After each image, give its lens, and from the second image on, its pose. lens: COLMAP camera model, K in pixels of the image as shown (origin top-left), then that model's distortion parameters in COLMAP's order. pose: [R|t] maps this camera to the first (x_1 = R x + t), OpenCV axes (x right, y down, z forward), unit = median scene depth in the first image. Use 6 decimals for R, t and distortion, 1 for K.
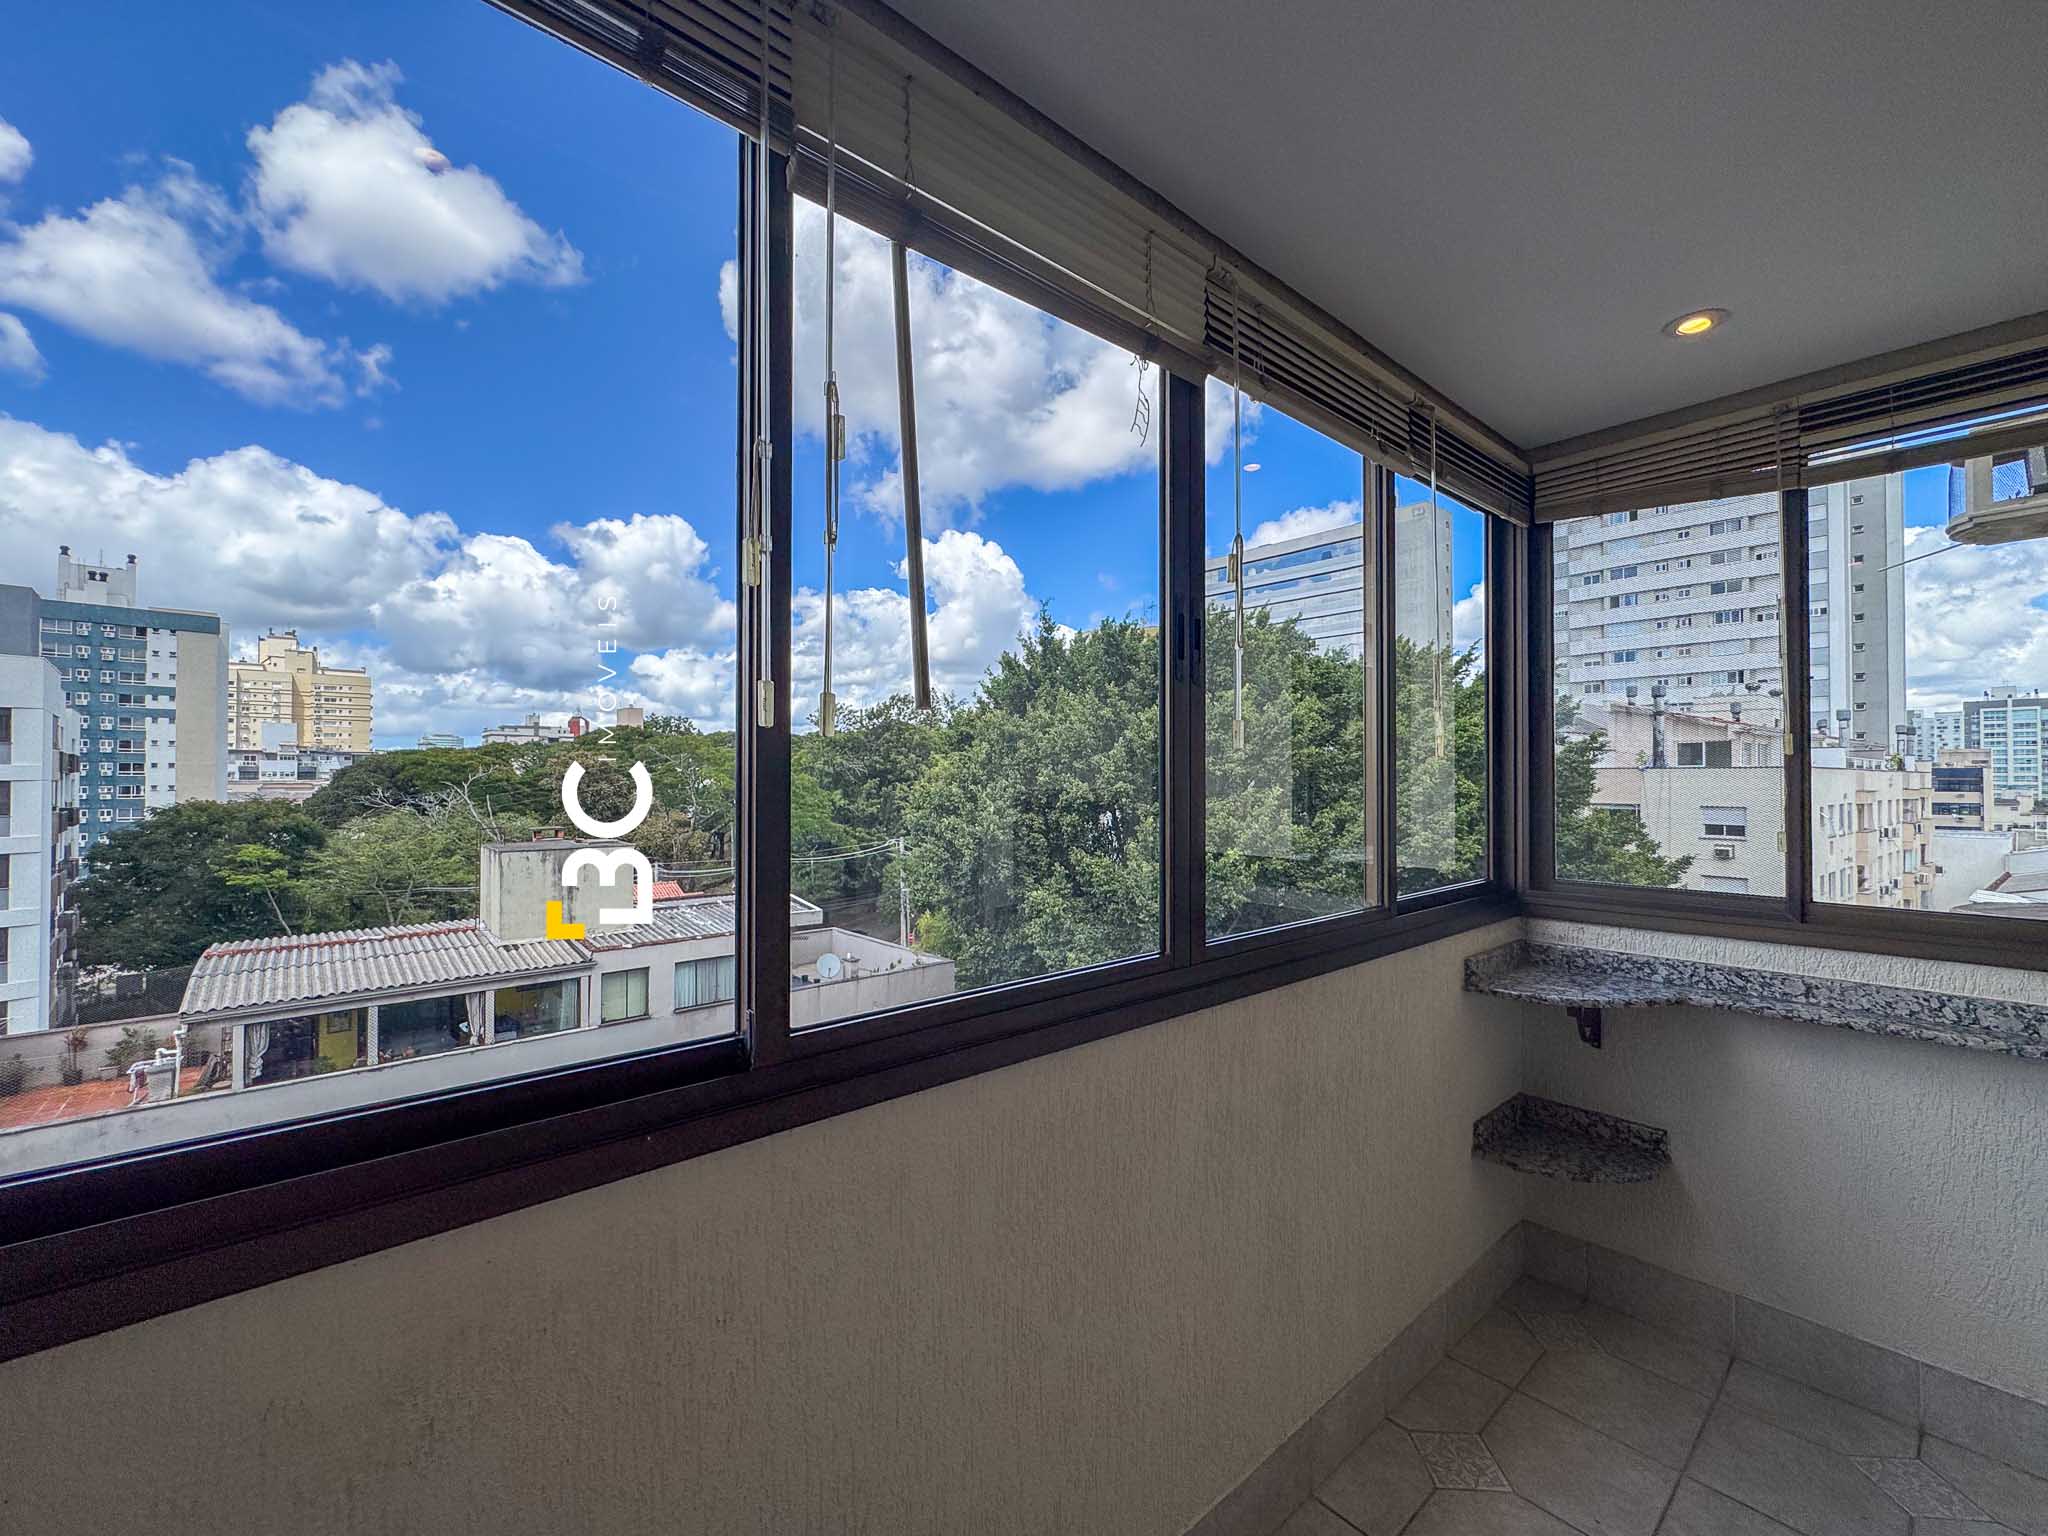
lens RADIAL K [[838.7, 0, 1062.1], [0, 838.7, 771.7], [0, 0, 1]] dist [-0.001524, 0.000798]
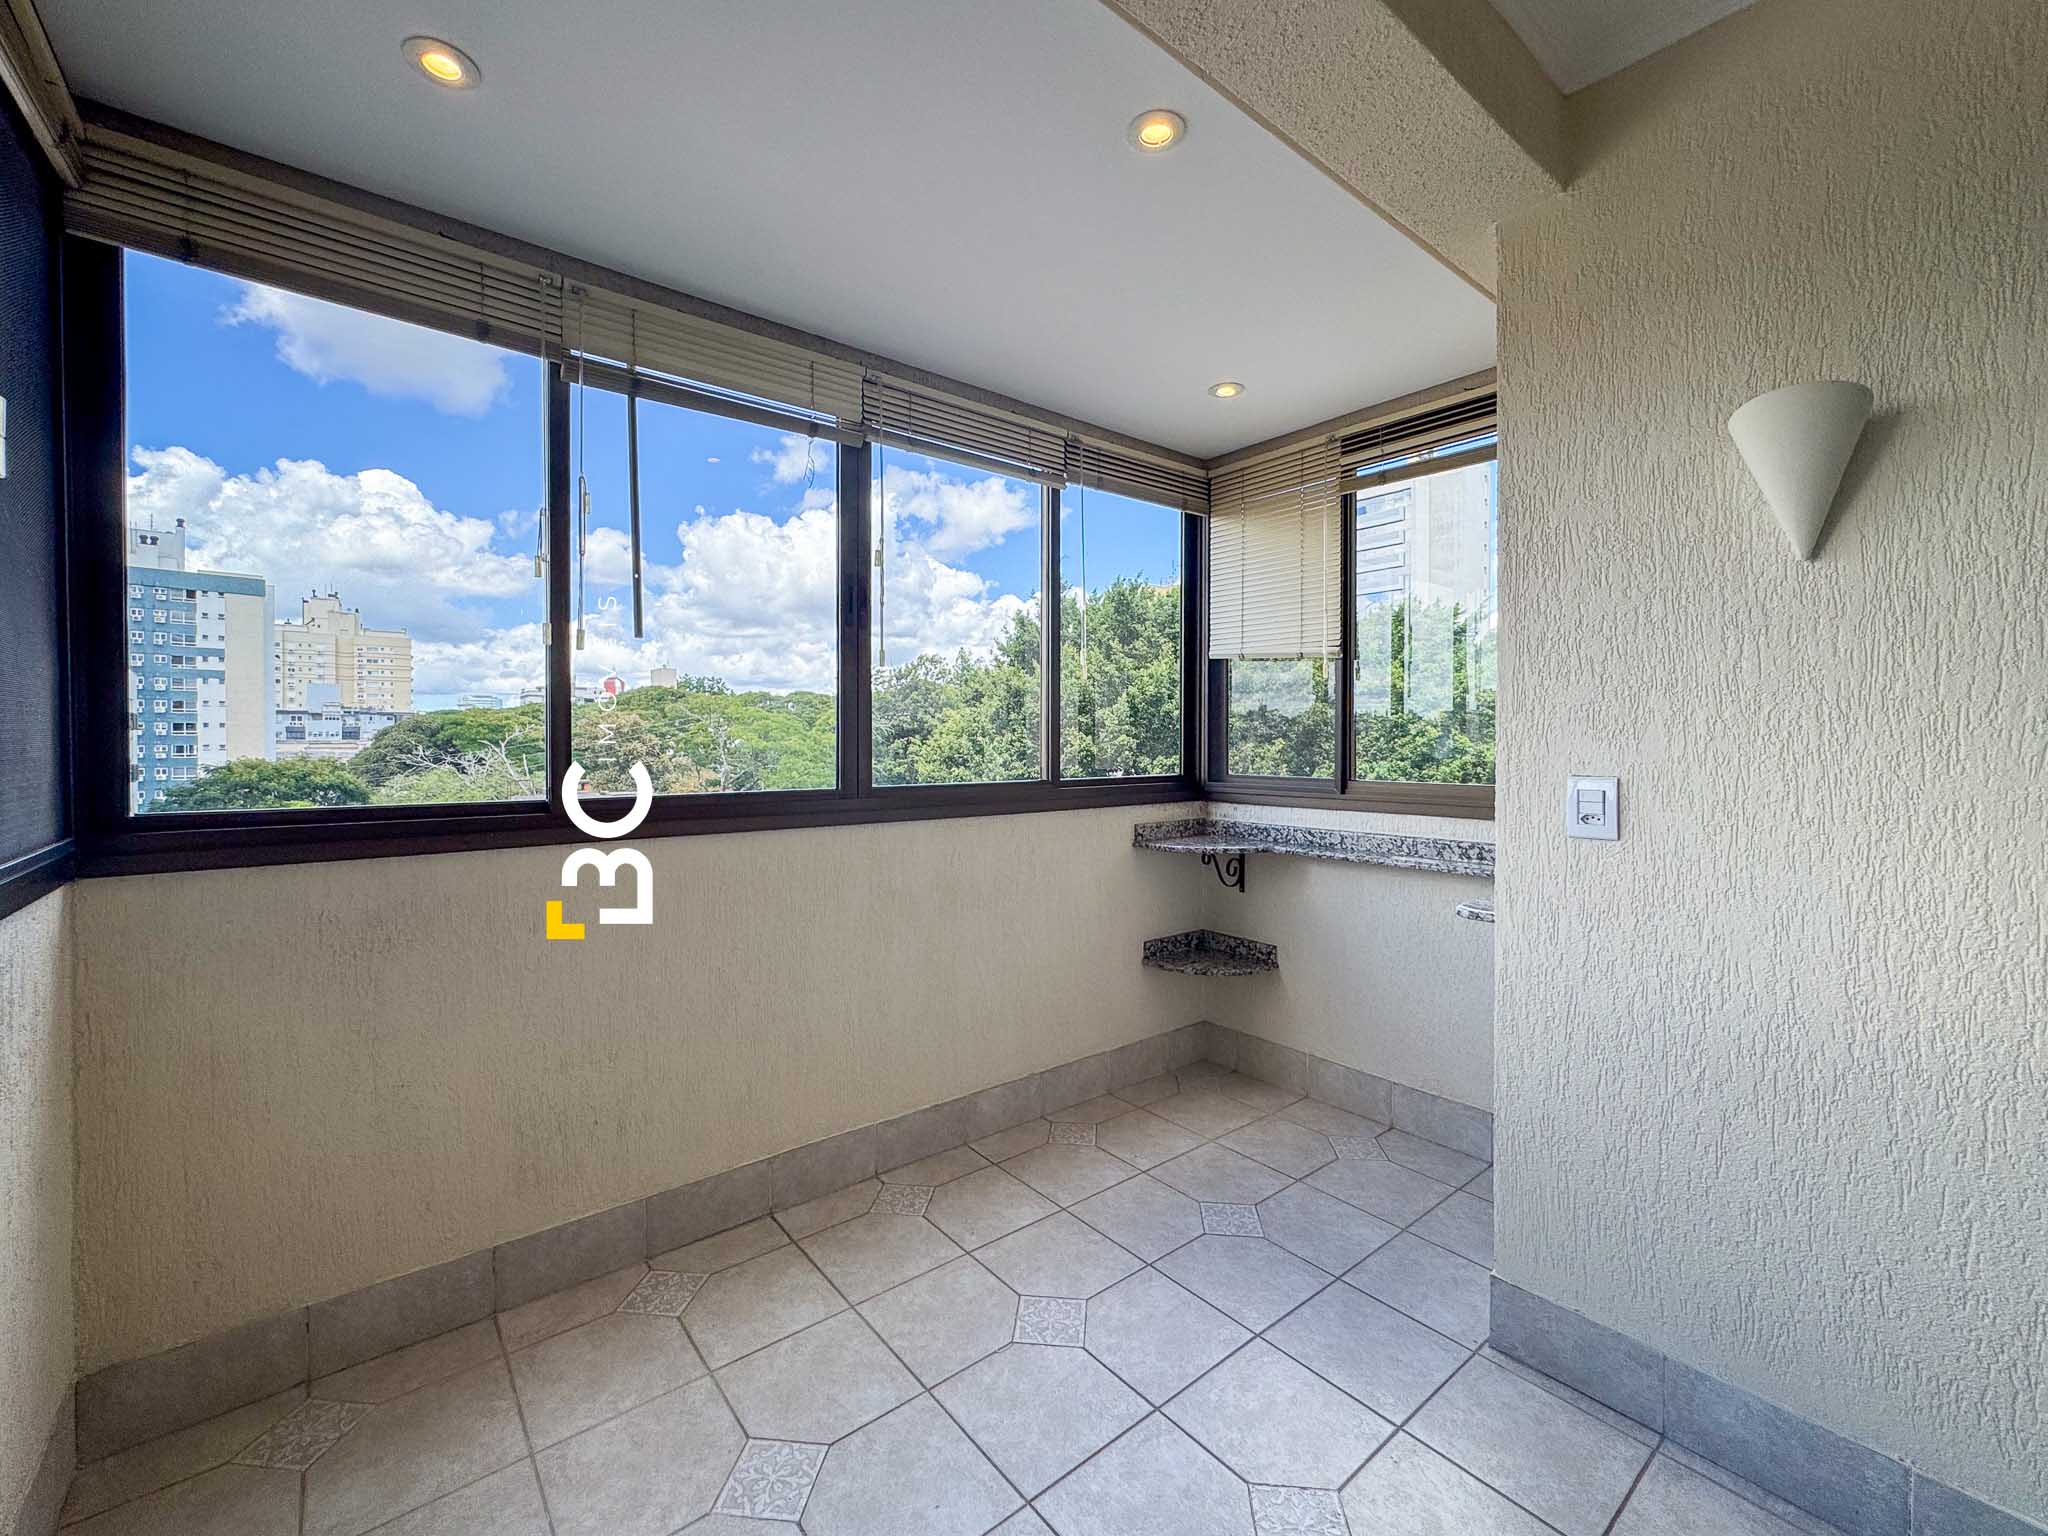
lens RADIAL K [[838.7, 0, 1073.5], [0, 838.7, 748.5], [0, 0, 1]] dist [-0.001524, 0.000798]
pose [[0.999753, -0.000494, -0.022228, 0.371679], [0.000949, 0.999790, 0.020458, 0.058359], [0.022214, -0.020474, 0.999544, -0.386685]]
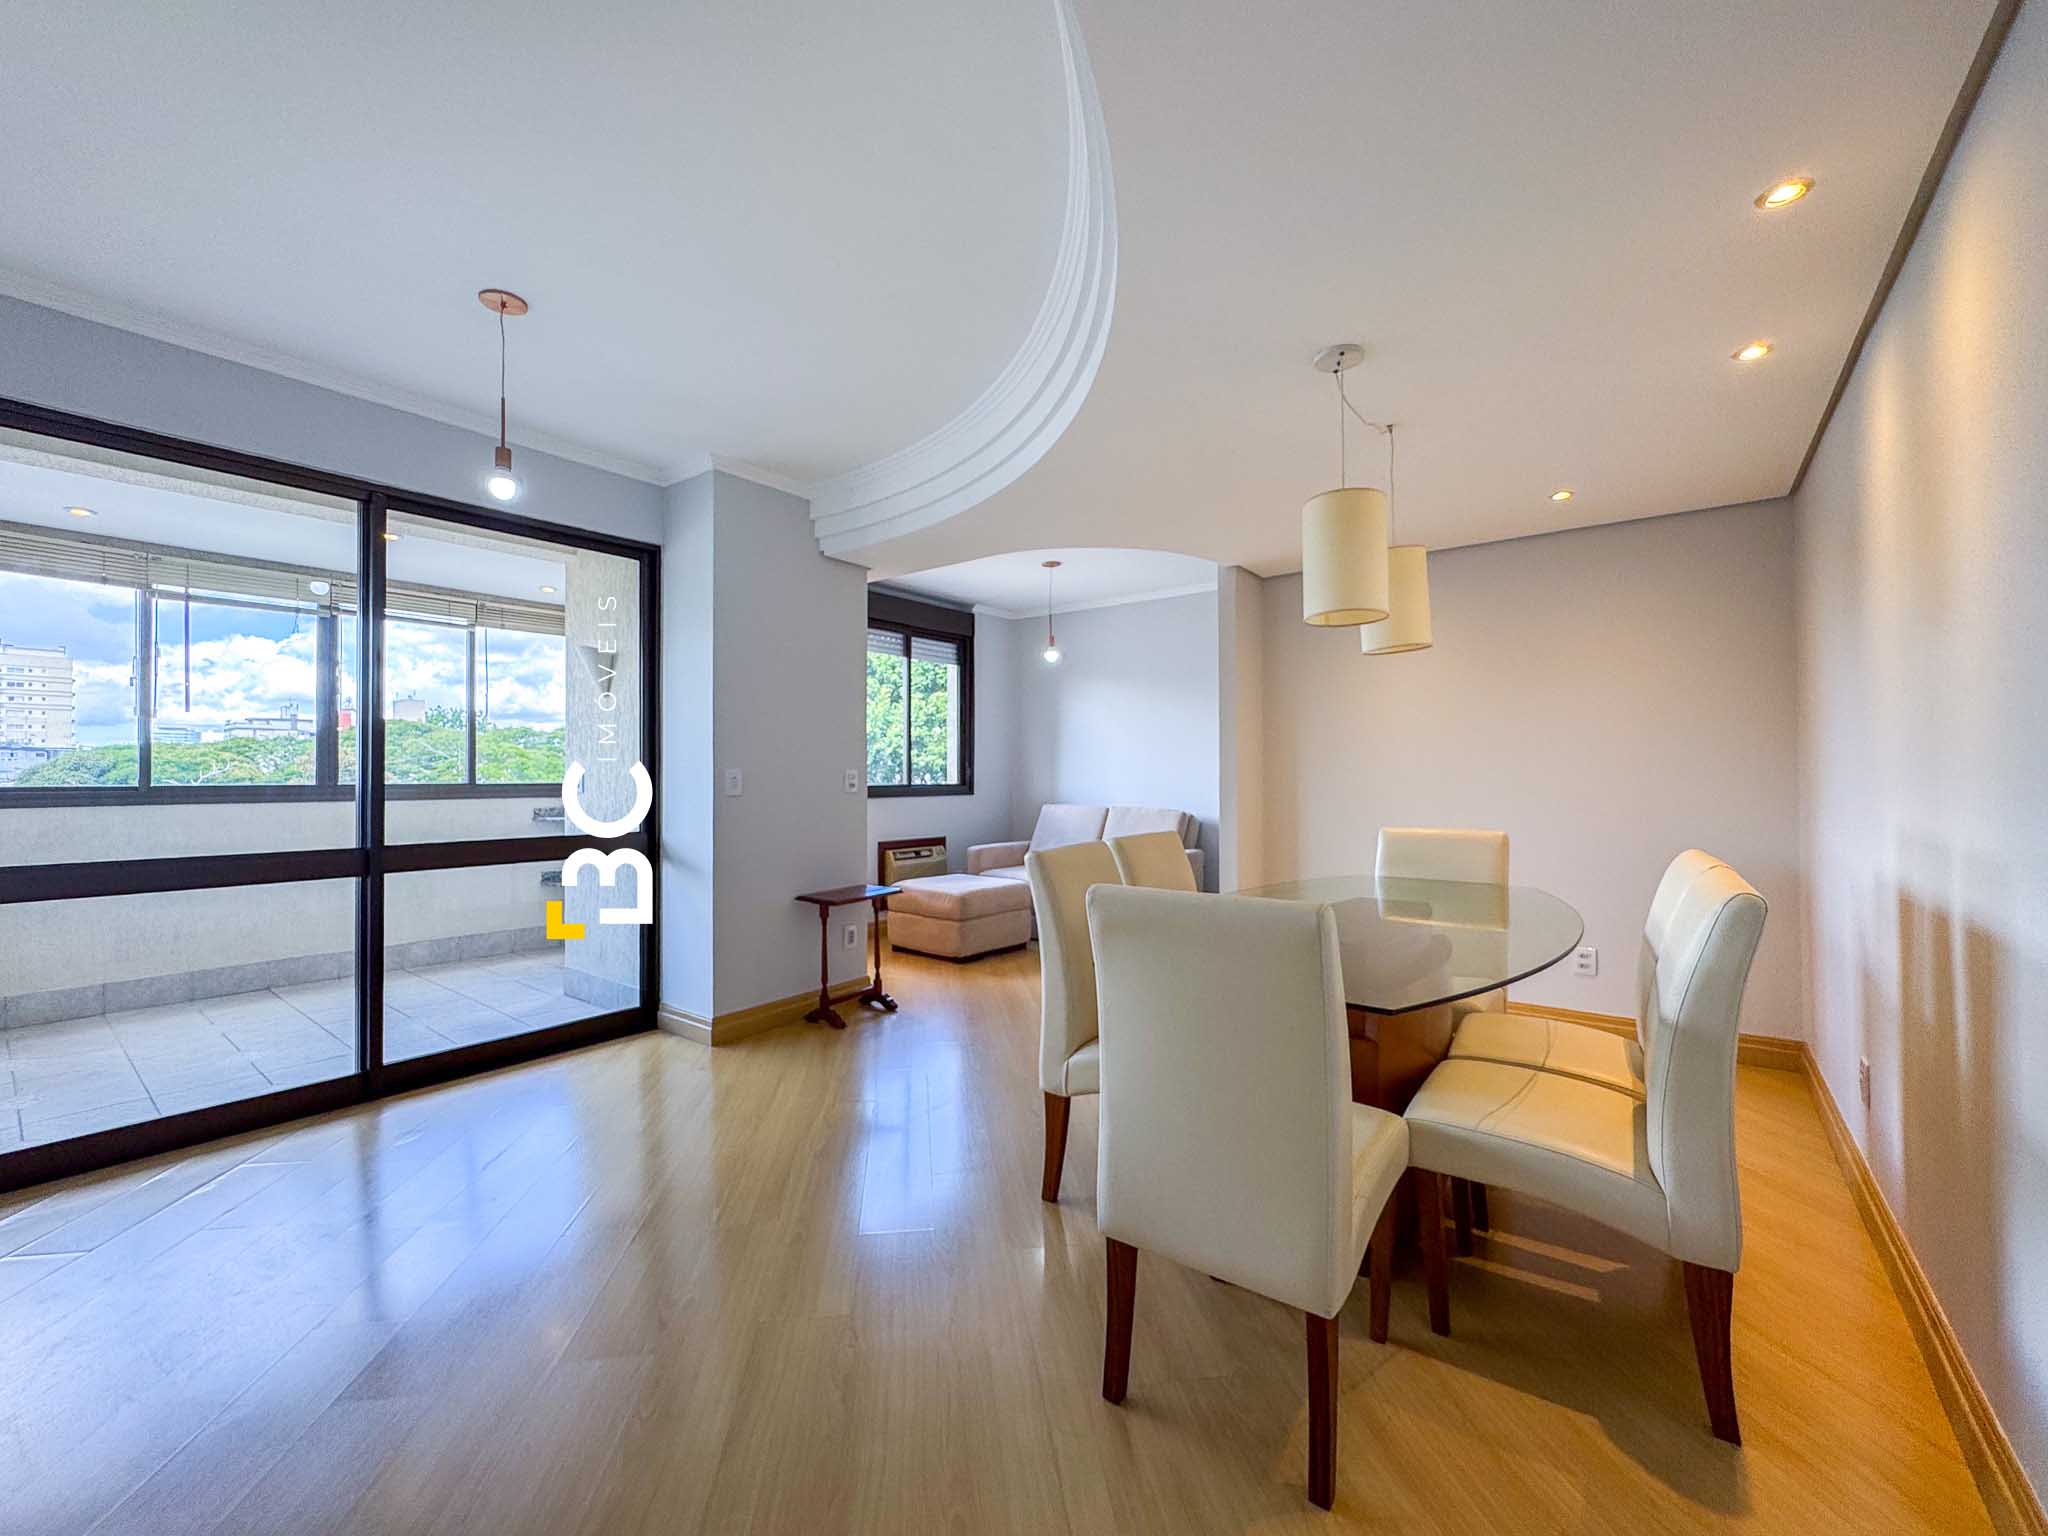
lens RADIAL K [[838.7, 0, 1042.0], [0, 838.7, 770.5], [0, 0, 1]] dist [-0.001524, 0.000798]
pose [[0.985916, -0.001623, 0.167231, 3.209218], [0.001420, 0.999998, 0.001336, 0.146071], [-0.167233, -0.001080, 0.985917, -3.776377]]
